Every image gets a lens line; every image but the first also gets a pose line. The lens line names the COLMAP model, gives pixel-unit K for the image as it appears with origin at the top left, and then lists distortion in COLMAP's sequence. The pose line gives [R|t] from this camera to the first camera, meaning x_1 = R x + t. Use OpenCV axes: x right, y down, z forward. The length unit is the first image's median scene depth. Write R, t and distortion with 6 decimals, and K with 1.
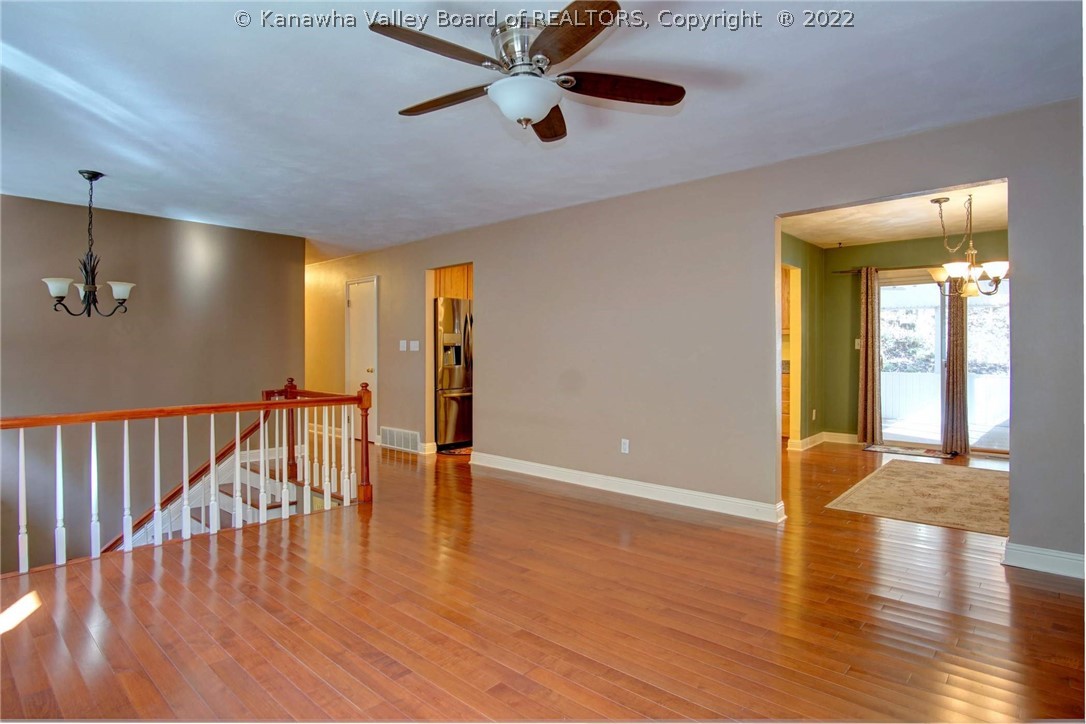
lens RADIAL K [[575.9, 0, 544.4], [0, 575.9, 360.0], [0, 0, 1]] dist [-0.027506, 0.002573]
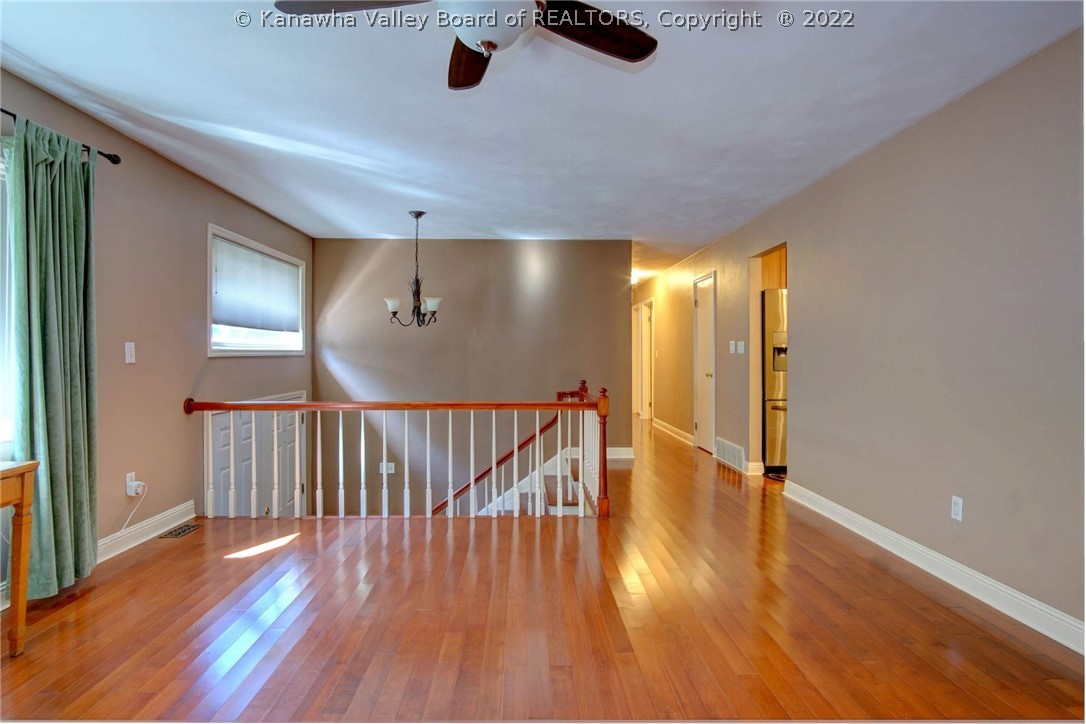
lens RADIAL K [[575.9, 0, 543.7], [0, 575.9, 363.5], [0, 0, 1]] dist [-0.027506, 0.002573]
pose [[0.696572, 0.013449, -0.717361, 0.271992], [-0.011215, 0.999906, 0.007856, -0.006022], [0.717399, 0.002573, 0.696658, 0.264484]]
